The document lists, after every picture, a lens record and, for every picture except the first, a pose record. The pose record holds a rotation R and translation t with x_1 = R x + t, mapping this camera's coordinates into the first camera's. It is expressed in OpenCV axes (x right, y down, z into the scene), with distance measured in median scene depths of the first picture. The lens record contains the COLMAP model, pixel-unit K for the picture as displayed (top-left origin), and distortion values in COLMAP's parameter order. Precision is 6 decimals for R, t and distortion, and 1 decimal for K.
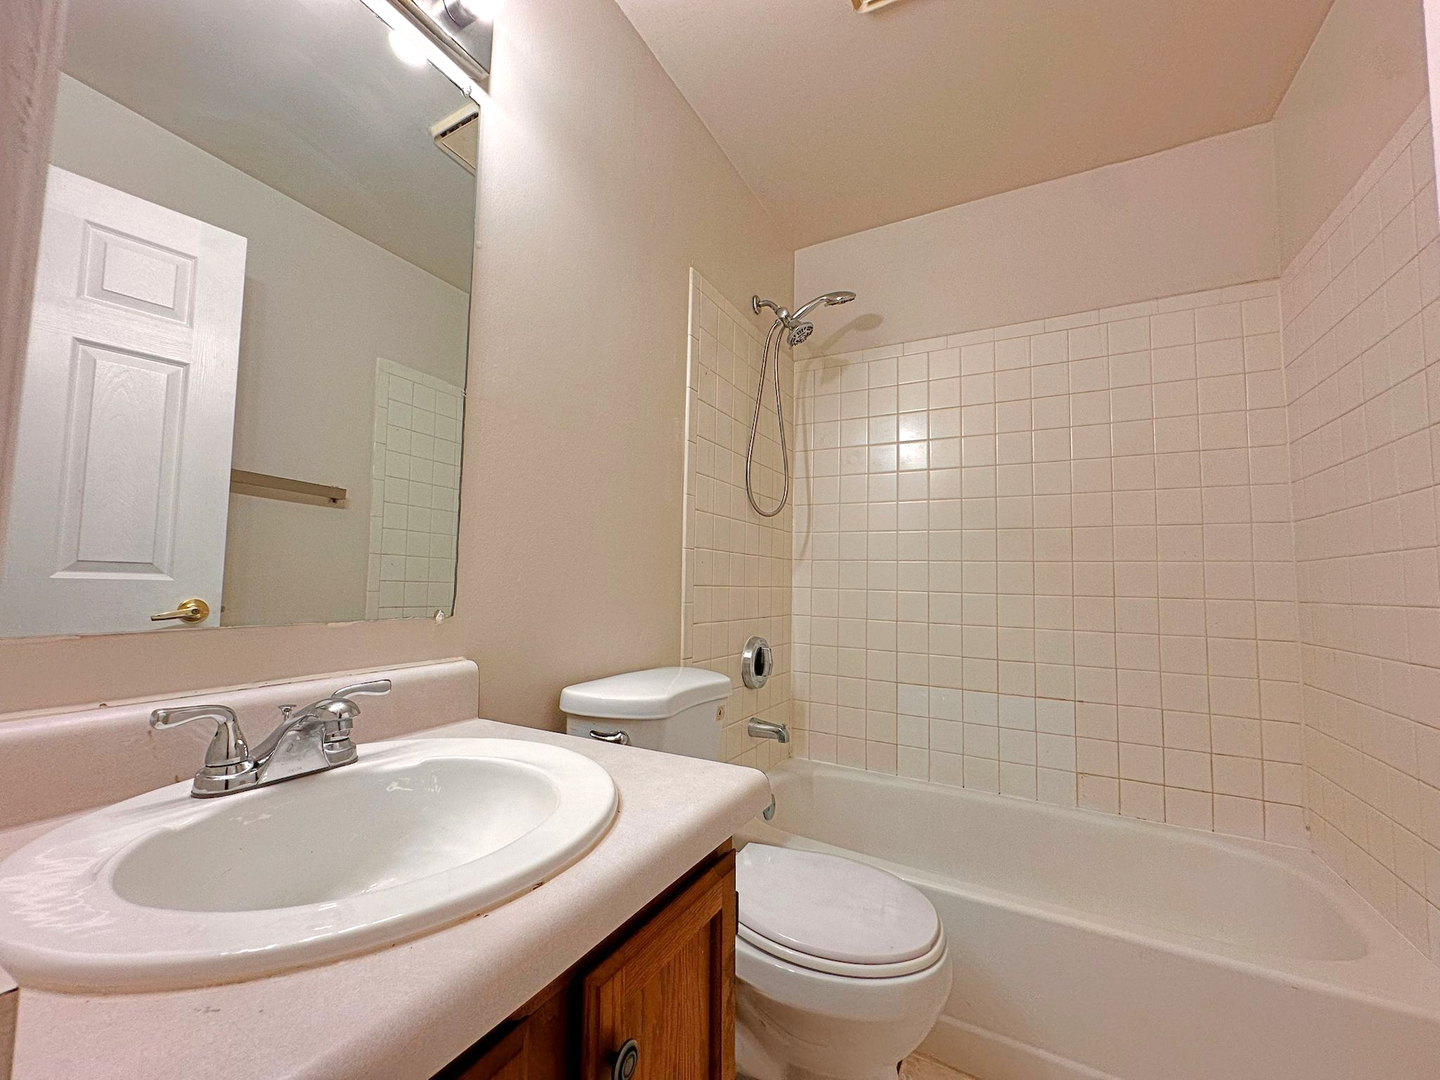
lens RADIAL K [[578.2, 0, 720.0], [0, 578.2, 540.0], [0, 0, 1]] dist [-0.003144, 0.000053]
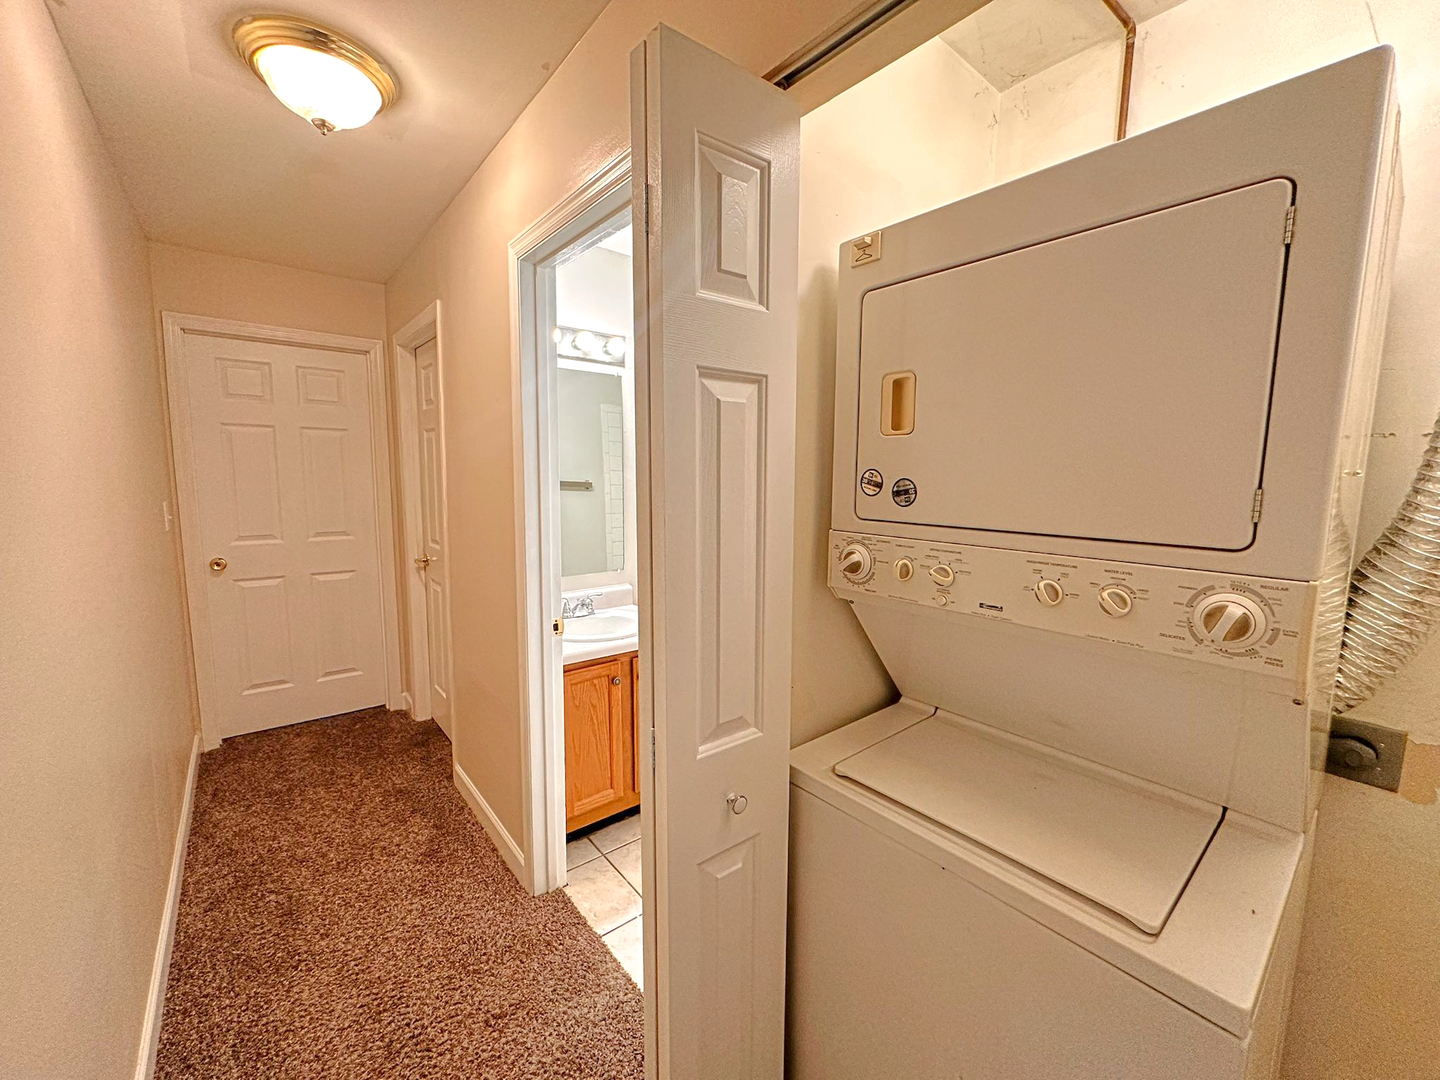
lens RADIAL K [[578.2, 0, 720.0], [0, 578.2, 540.0], [0, 0, 1]] dist [-0.003144, 0.000053]
pose [[0.929618, 0.026354, -0.367580, 1.036228], [0.037701, 0.985406, 0.165996, -0.474596], [0.366590, -0.168171, 0.915058, -1.428681]]
